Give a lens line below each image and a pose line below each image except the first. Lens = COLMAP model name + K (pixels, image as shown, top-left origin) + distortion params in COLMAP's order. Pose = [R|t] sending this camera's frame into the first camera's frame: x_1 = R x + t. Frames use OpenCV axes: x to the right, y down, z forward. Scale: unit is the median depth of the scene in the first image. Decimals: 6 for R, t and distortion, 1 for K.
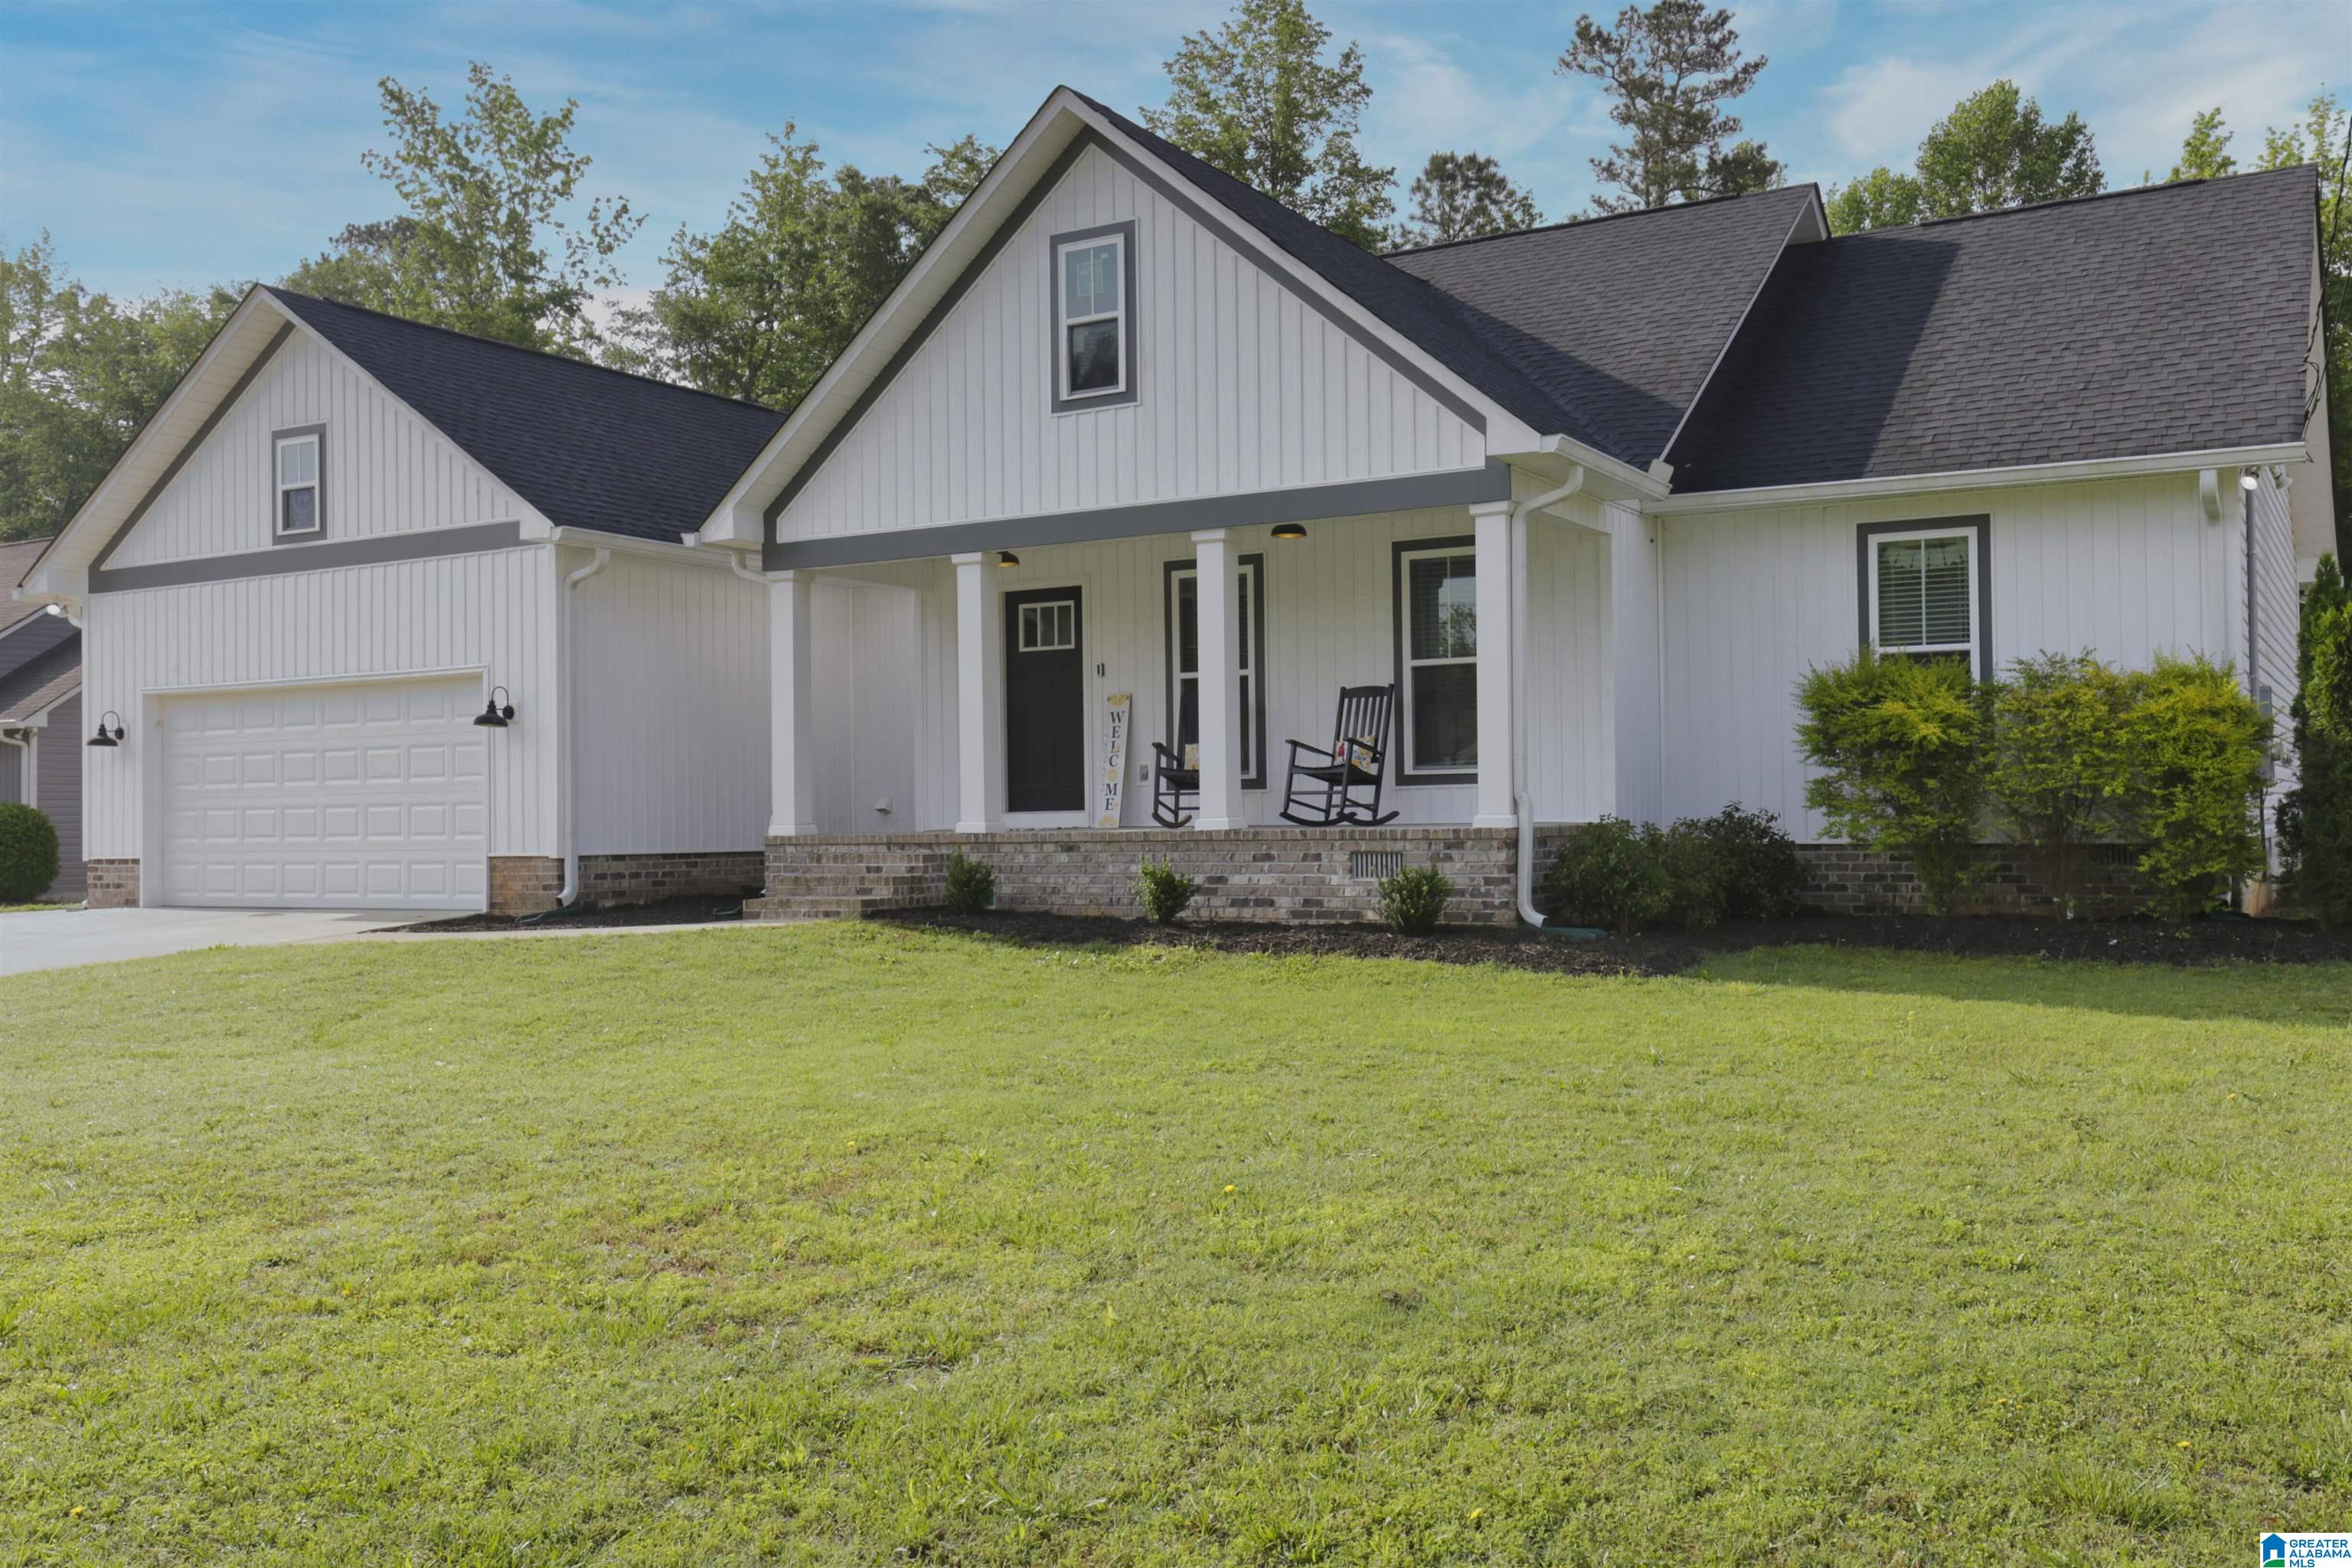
lens RADIAL K [[2092.2, 0, 1182.3], [0, 2092.2, 781.7], [0, 0, 1]] dist [0.023460, -0.004422]
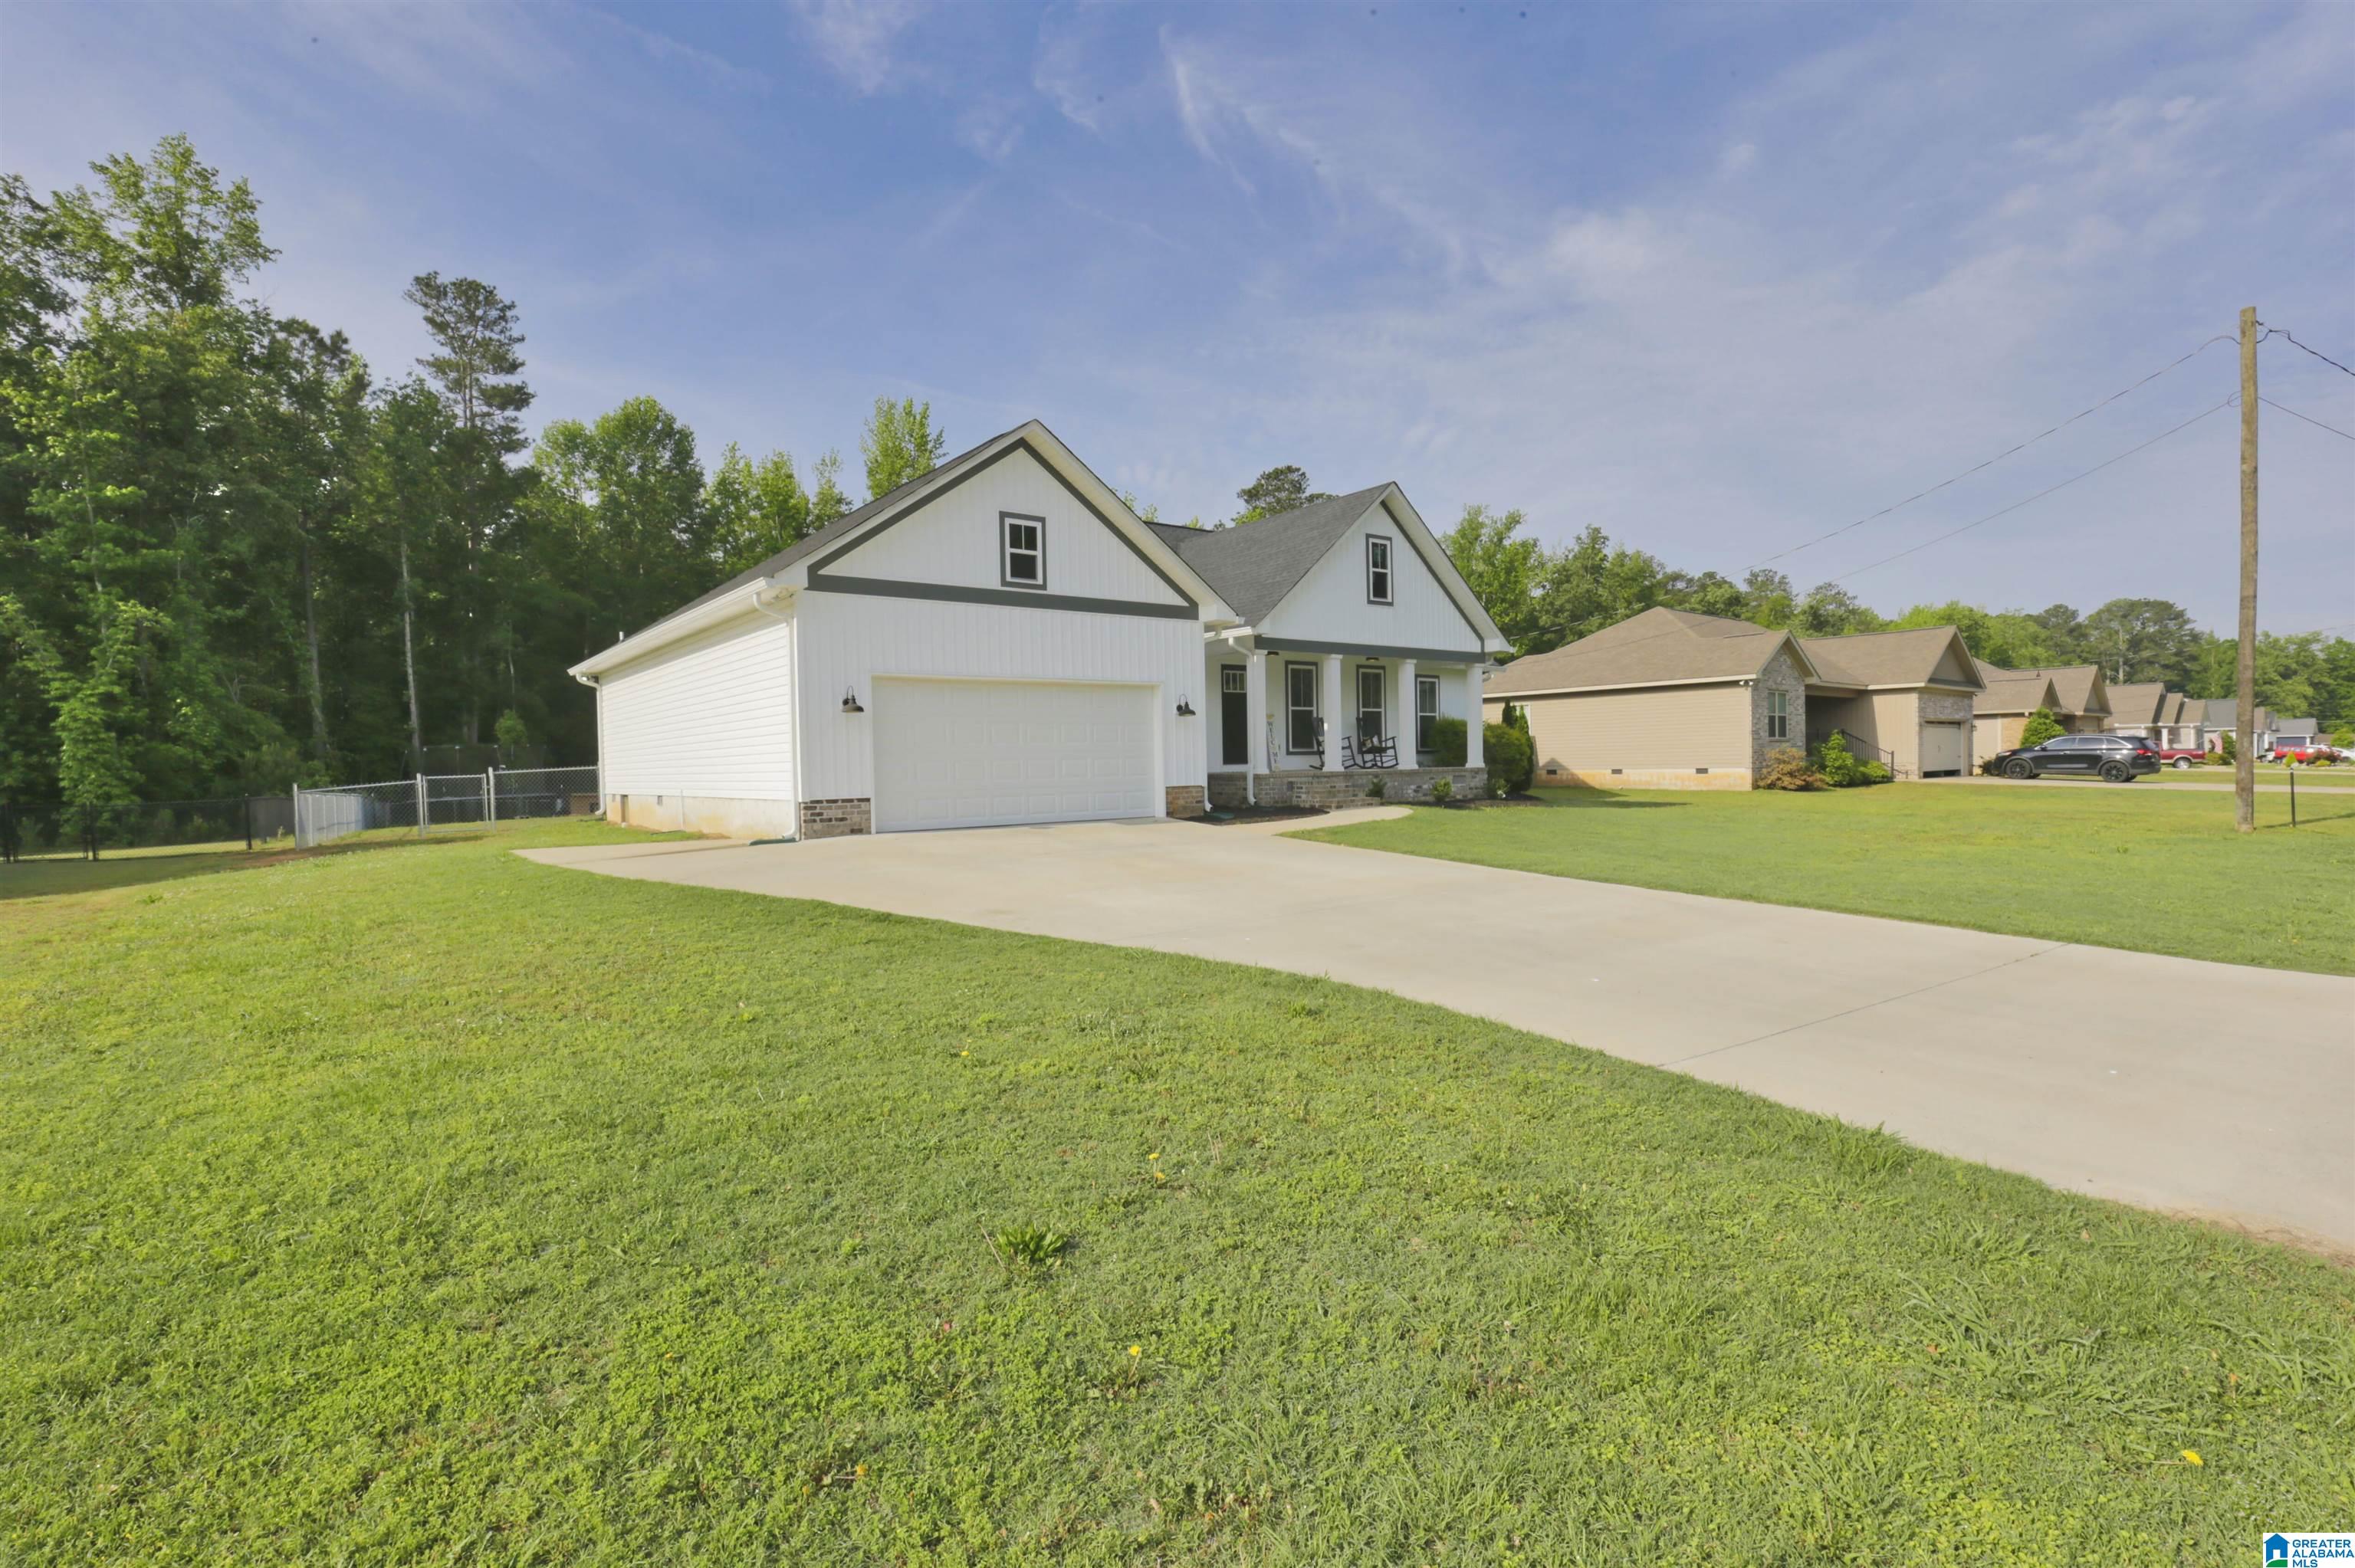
lens RADIAL K [[1112.3, 0, 1158.6], [0, 1112.3, 783.9], [0, 0, 1]] dist [-0.032696, 0.005270]
pose [[0.377182, -0.010493, 0.926080, -1.283474], [-0.002526, 0.999920, 0.012359, 0.022399], [-0.926136, -0.007000, 0.377126, 0.671659]]
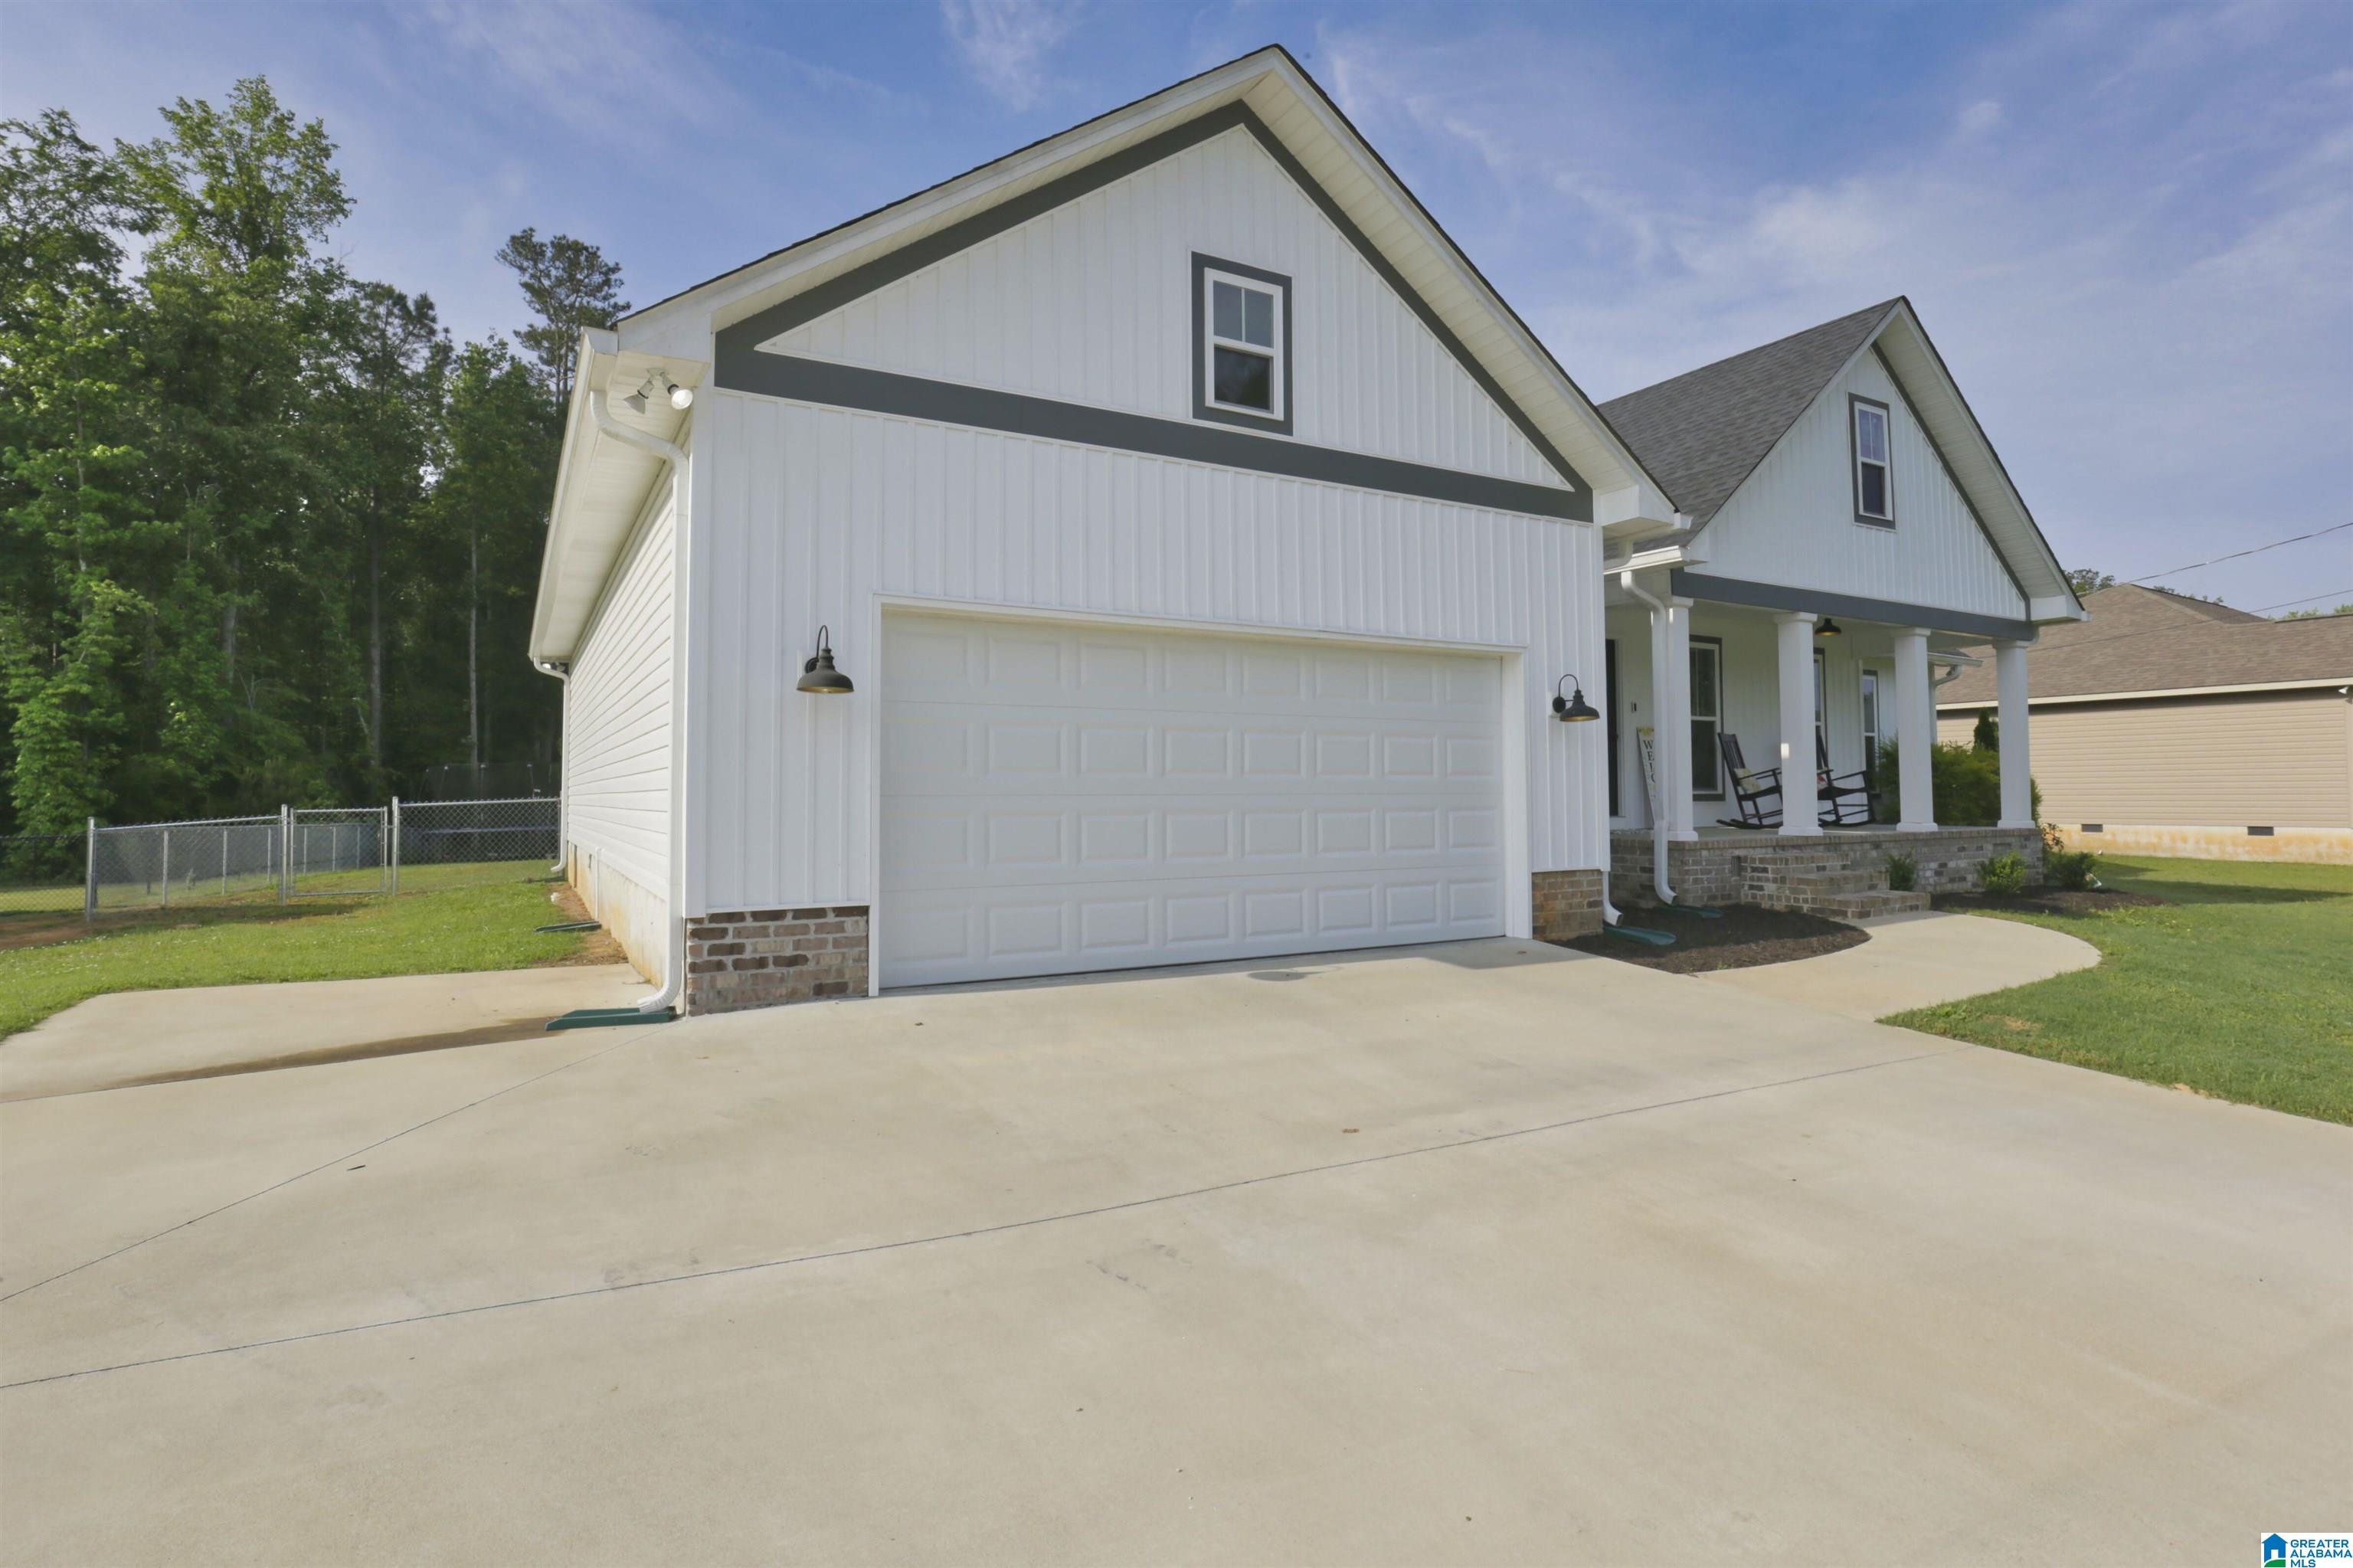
lens RADIAL K [[1175.8, 0, 1142.4], [0, 1175.8, 740.8], [0, 0, 1]] dist [-0.031771, 0.001758]
pose [[0.509318, 0.052681, 0.858965, -0.855886], [-0.020463, 0.998584, -0.049110, 0.009542], [-0.860335, 0.007435, 0.509674, 0.935690]]
